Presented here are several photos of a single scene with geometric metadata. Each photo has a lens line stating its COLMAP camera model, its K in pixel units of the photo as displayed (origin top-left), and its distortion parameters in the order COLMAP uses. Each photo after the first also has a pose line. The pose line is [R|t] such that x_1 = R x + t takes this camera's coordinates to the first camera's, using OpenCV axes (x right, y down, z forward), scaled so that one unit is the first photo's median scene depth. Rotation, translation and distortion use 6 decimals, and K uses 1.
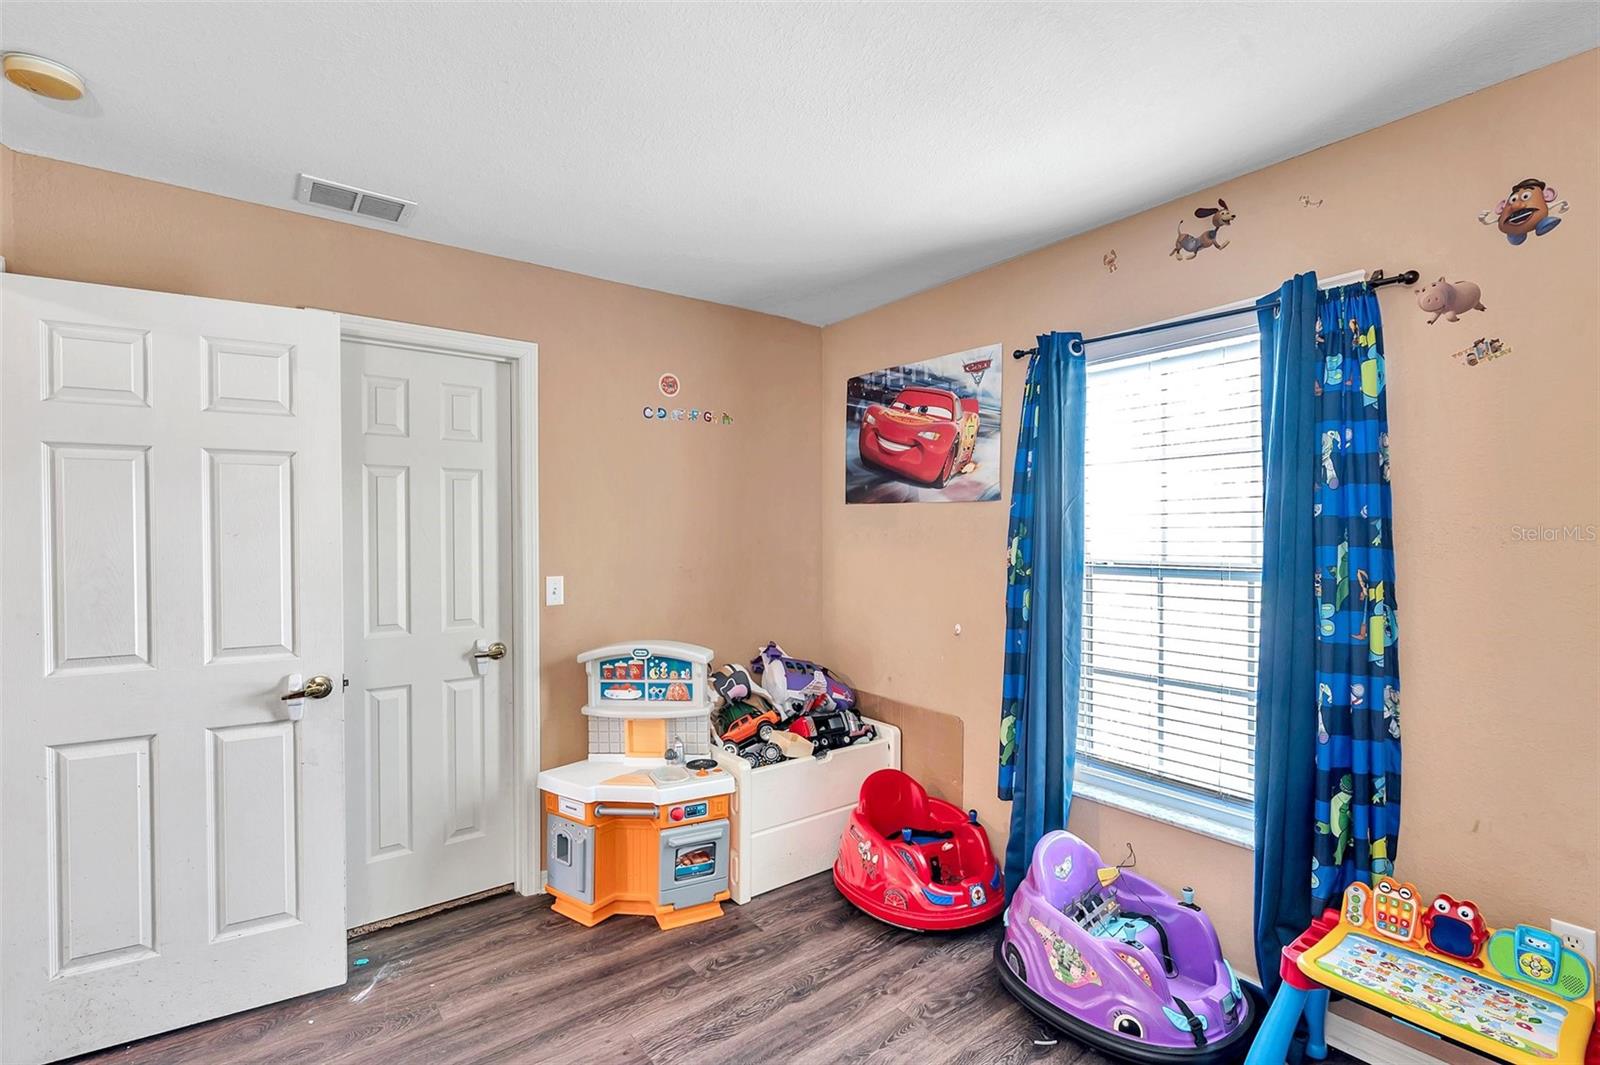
lens RADIAL K [[729.1, 0, 800.2], [0, 729.1, 535.7], [0, 0, 1]] dist [-0.000950, 0.000430]
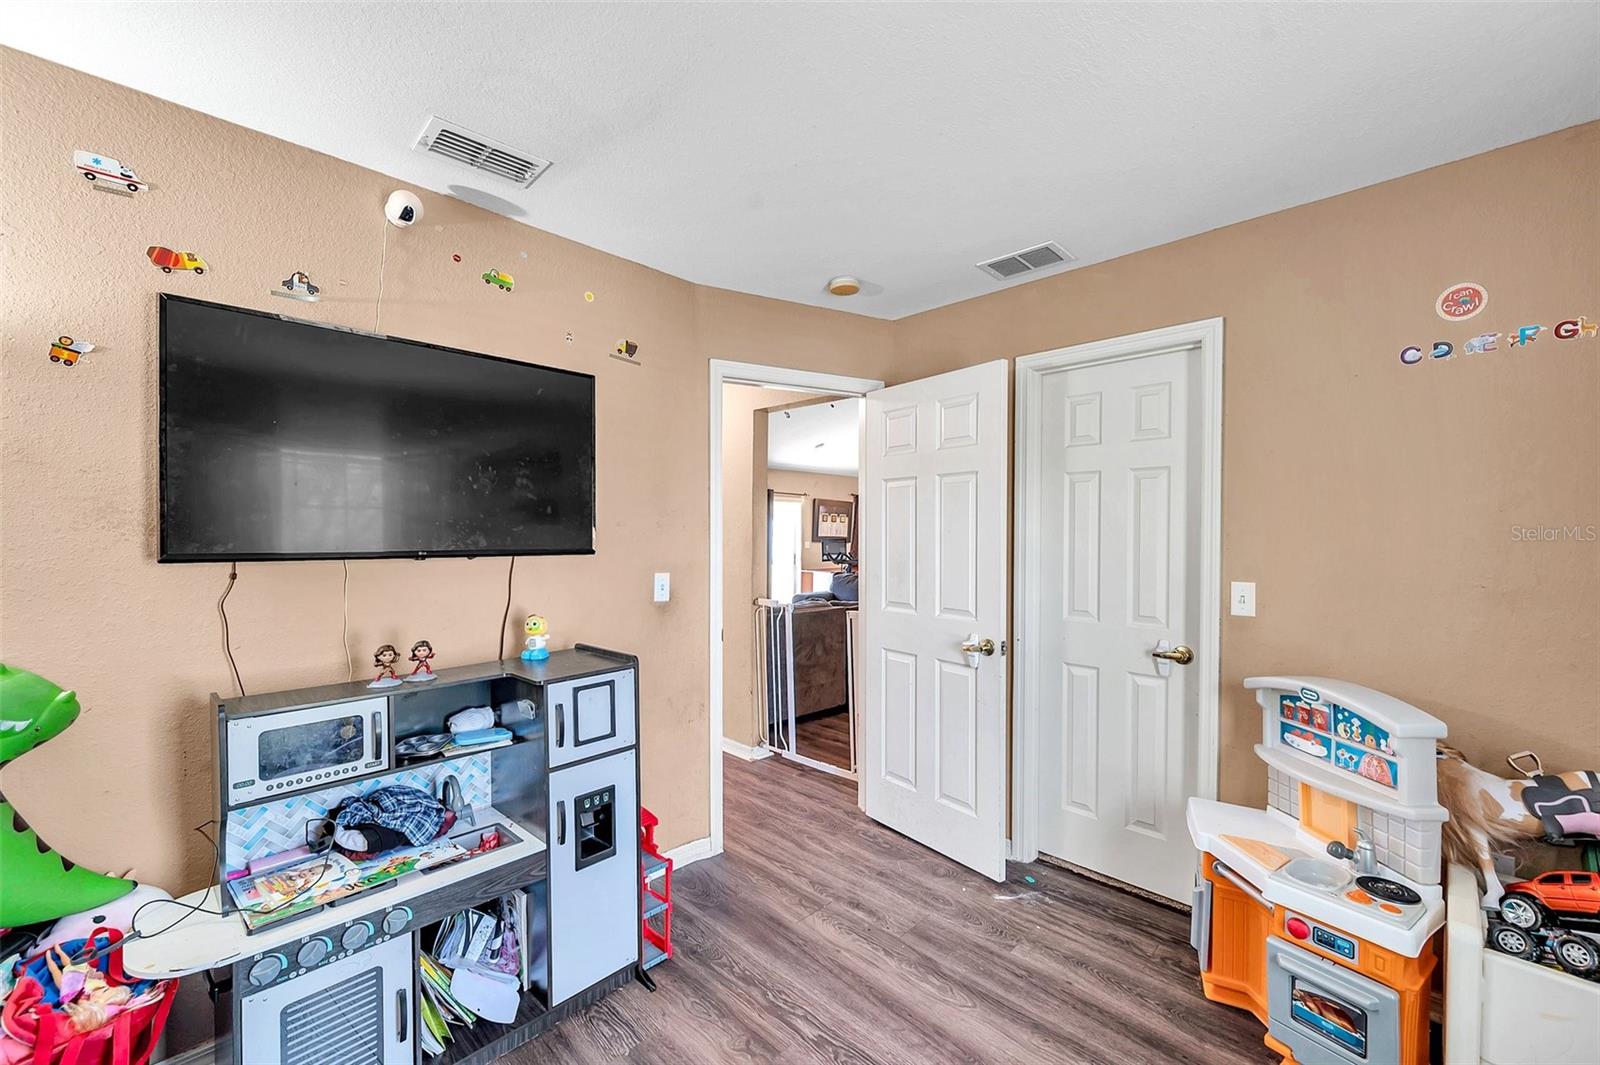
lens RADIAL K [[631.9, 0, 799.7], [0, 631.9, 540.8], [0, 0, 1]] dist [-0.001027, -0.000061]
pose [[0.139059, 0.015886, -0.990157, 0.332997], [-0.009994, 0.999843, 0.014638, 0.001481], [0.990234, 0.007860, 0.139196, 0.394728]]
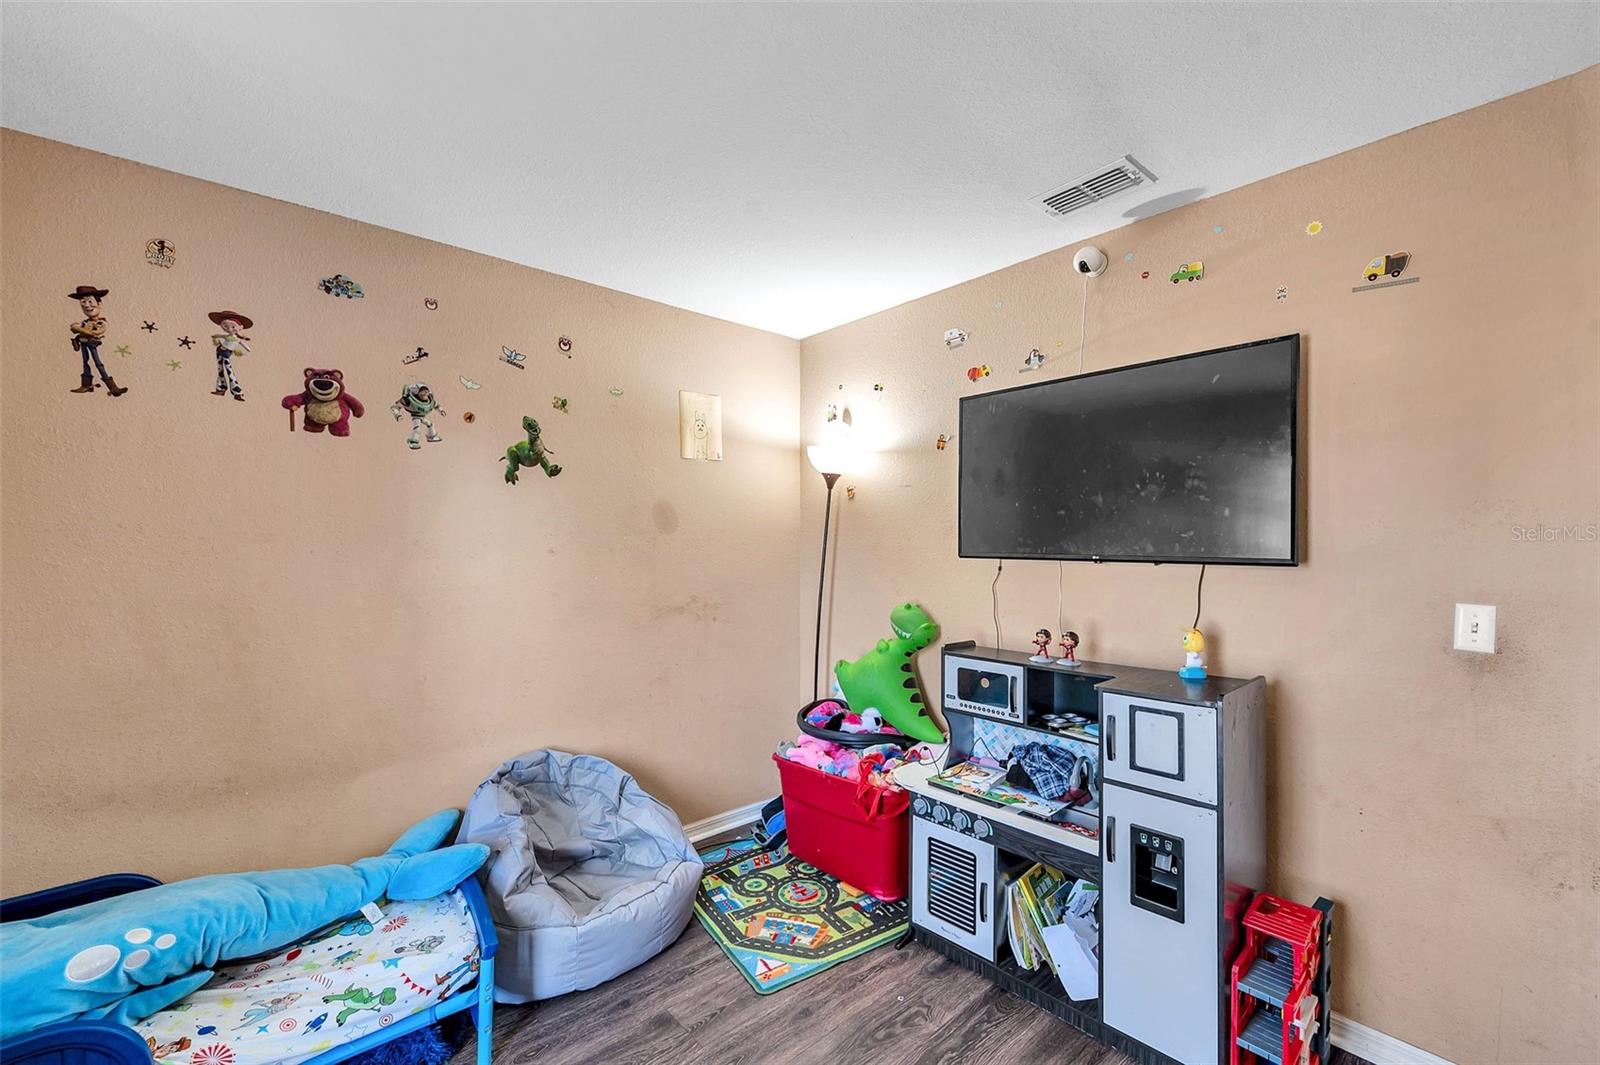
lens RADIAL K [[679.2, 0, 833.3], [0, 679.2, 538.8], [0, 0, 1]] dist [-0.001205, 0.000089]
pose [[-0.995362, 0.008061, -0.095865, 0.017571], [0.007258, 0.999936, 0.008728, -0.003145], [0.095929, 0.007992, -0.995356, 0.859607]]
